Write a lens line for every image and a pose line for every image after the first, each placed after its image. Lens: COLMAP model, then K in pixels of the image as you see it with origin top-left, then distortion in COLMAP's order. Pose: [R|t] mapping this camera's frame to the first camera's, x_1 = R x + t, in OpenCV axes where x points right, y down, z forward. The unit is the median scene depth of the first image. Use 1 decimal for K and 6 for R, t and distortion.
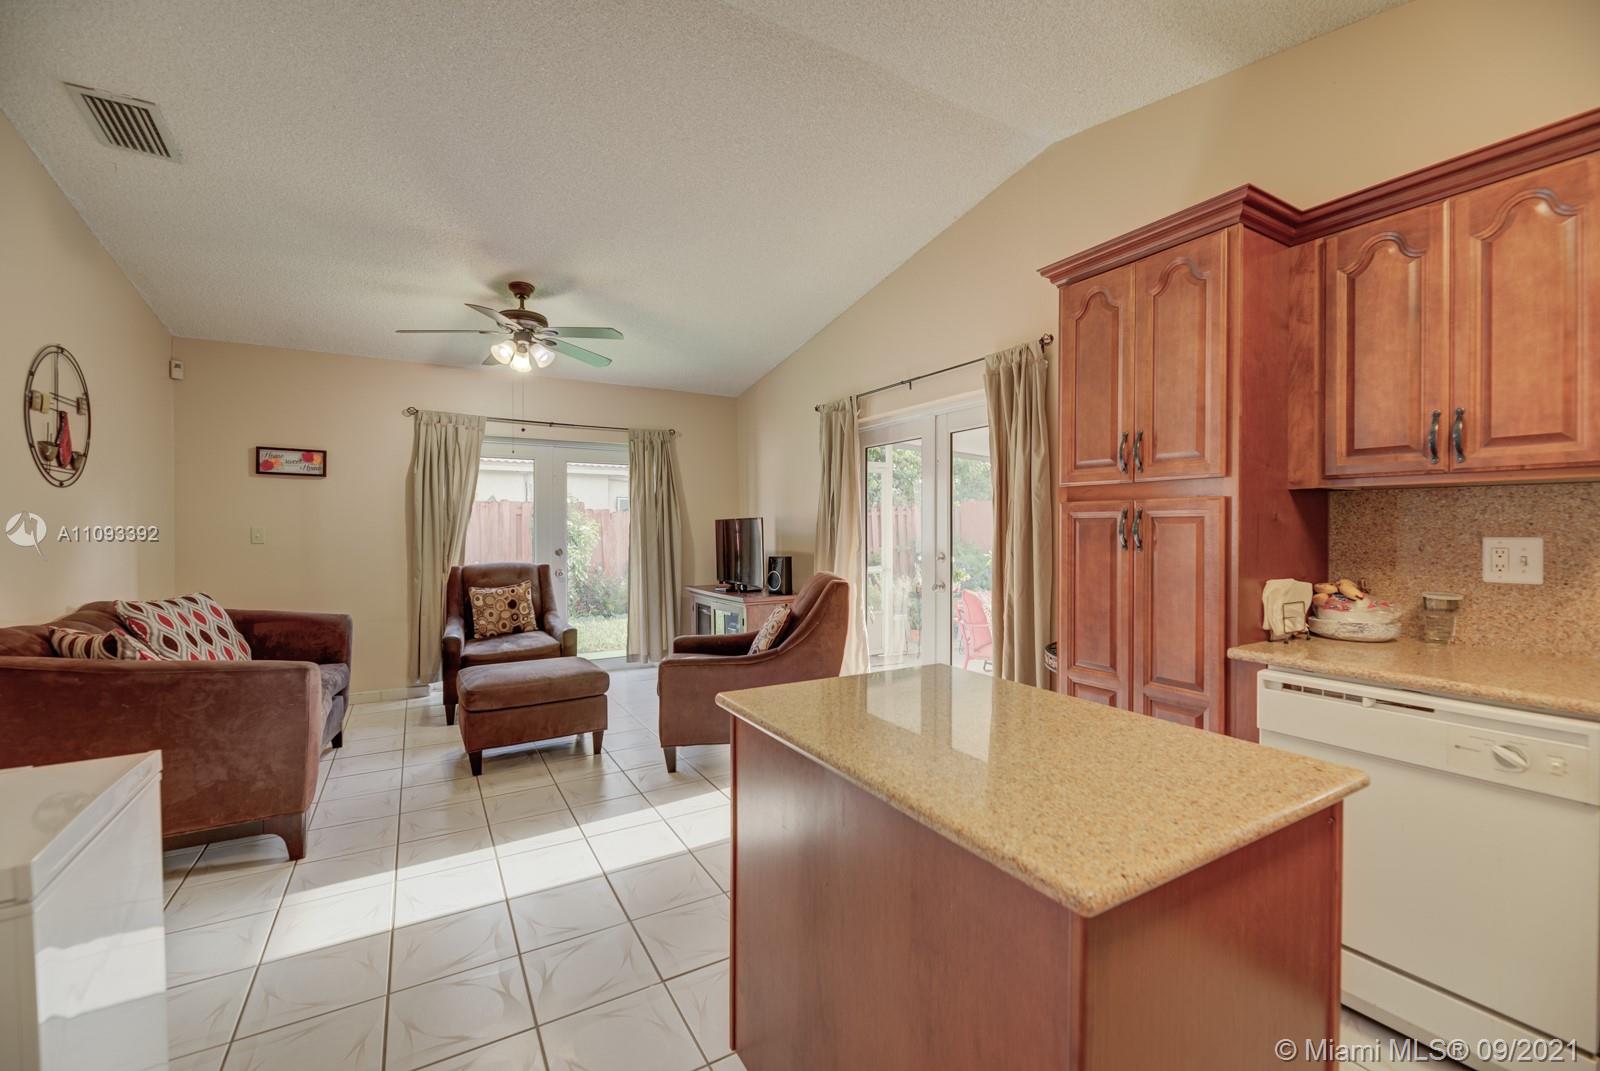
lens RADIAL K [[661.8, 0, 797.7], [0, 661.8, 532.9], [0, 0, 1]] dist [-0.002114, -0.002016]
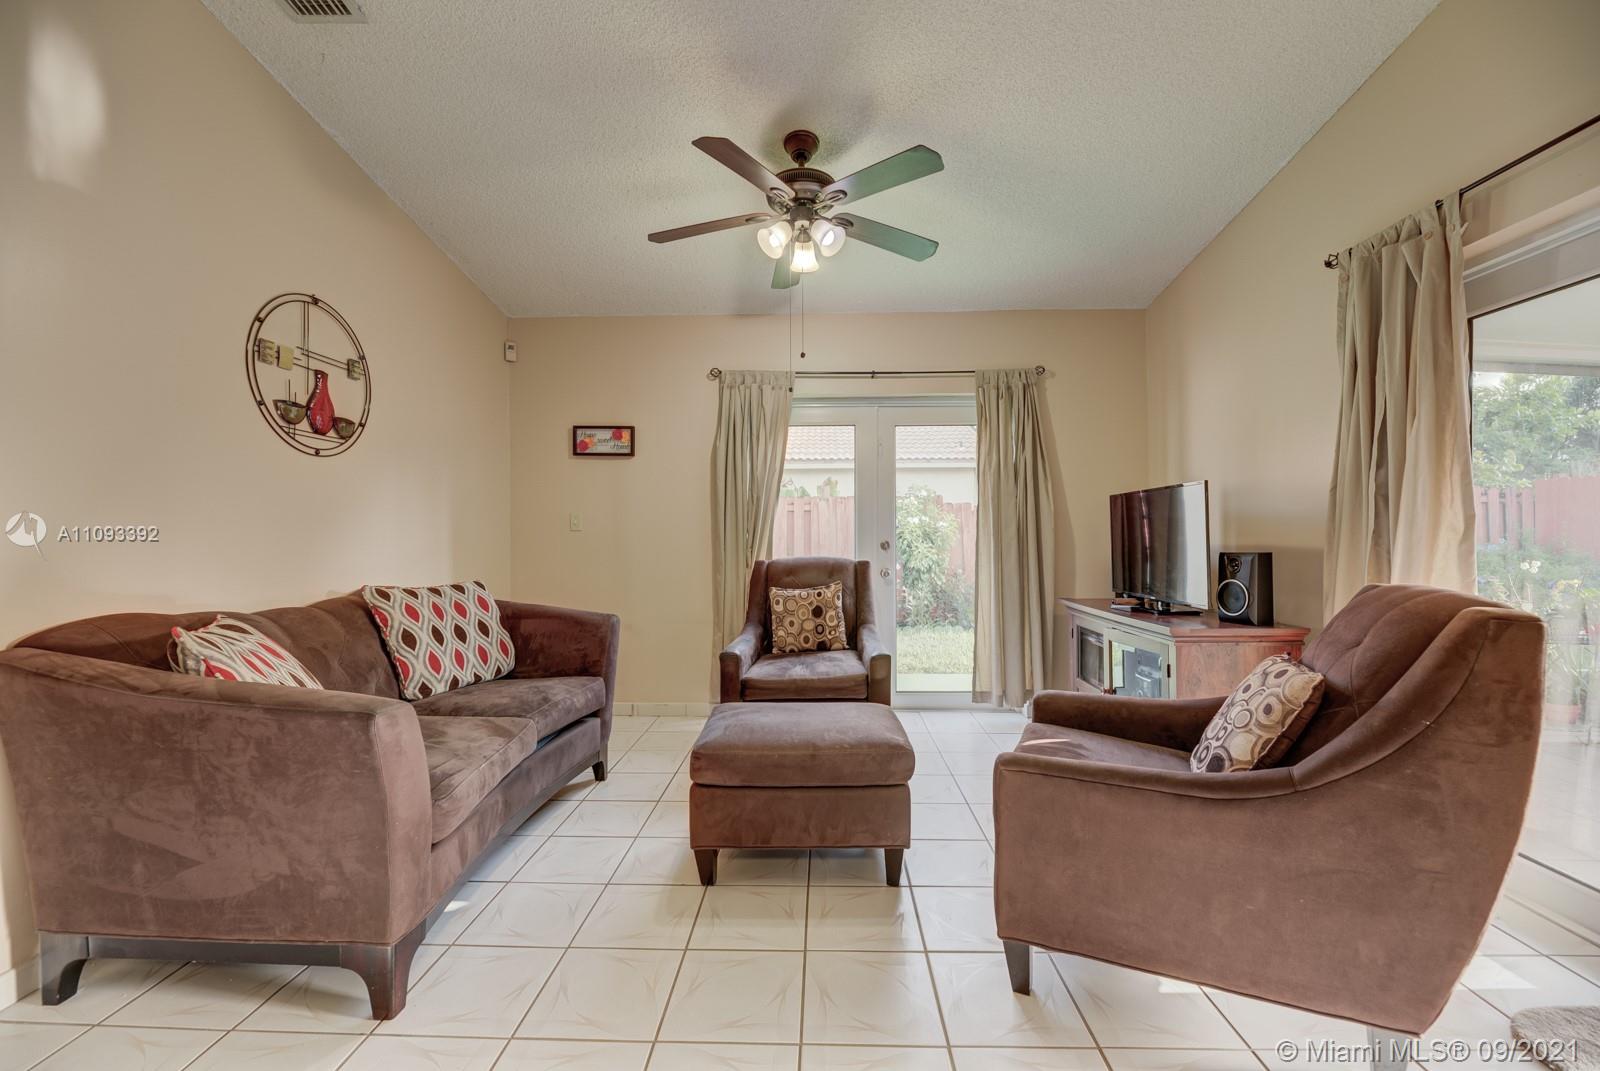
lens RADIAL K [[661.8, 0, 816.2], [0, 661.8, 536.9], [0, 0, 1]] dist [-0.002114, -0.002016]
pose [[0.863493, 0.002027, -0.504356, -0.068344], [-0.003441, 0.999992, -0.001873, 0.030856], [0.504349, 0.003353, 0.863494, 0.448550]]
